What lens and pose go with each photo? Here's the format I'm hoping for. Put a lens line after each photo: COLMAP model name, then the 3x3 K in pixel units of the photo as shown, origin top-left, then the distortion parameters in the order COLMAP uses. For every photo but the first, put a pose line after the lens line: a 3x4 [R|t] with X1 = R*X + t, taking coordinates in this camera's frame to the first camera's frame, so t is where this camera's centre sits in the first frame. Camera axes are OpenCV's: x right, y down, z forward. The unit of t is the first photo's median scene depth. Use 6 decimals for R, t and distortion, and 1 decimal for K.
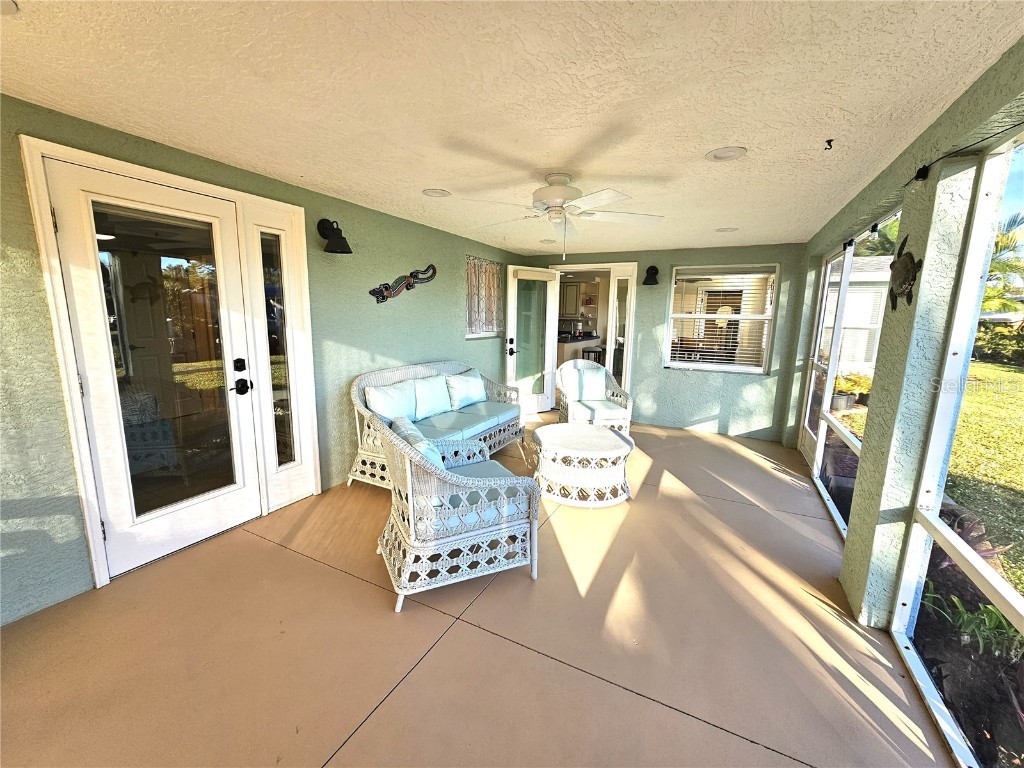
lens RADIAL K [[419.5, 0, 507.8], [0, 419.5, 381.7], [0, 0, 1]] dist [-0.001166, 0.000137]
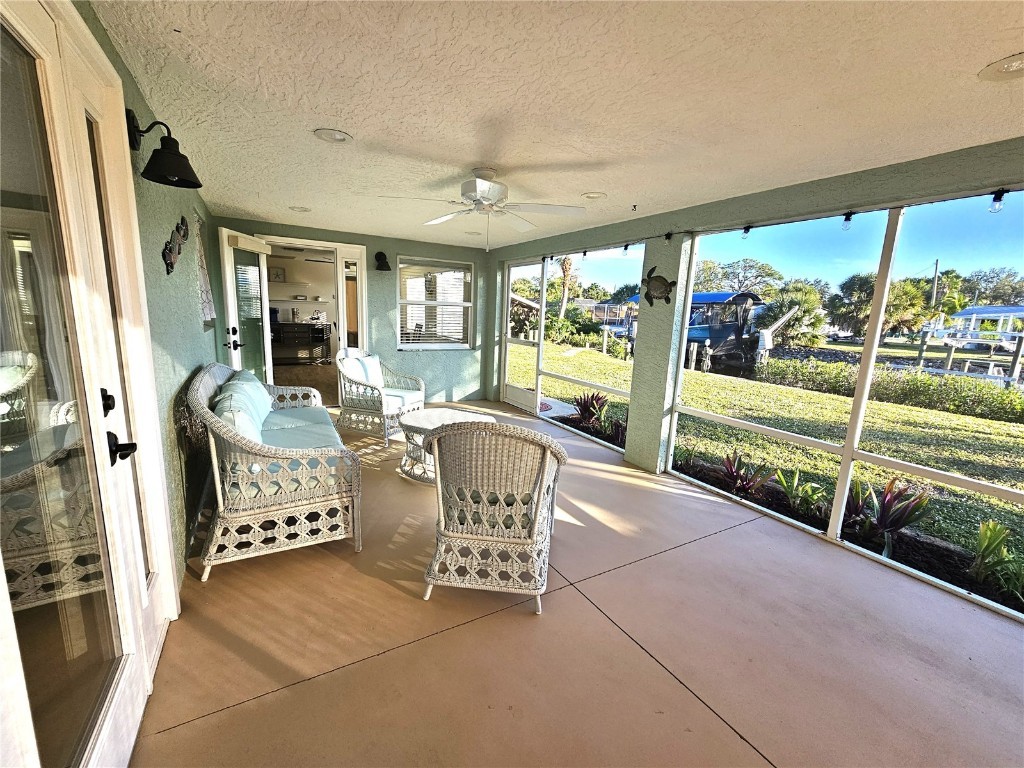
lens RADIAL K [[419.5, 0, 509.3], [0, 419.5, 384.5], [0, 0, 1]] dist [-0.001166, 0.000137]
pose [[0.541725, -0.144588, 0.828027, -0.440166], [0.103084, 0.989086, 0.105271, -0.036448], [-0.834211, 0.028328, 0.550717, 0.215690]]
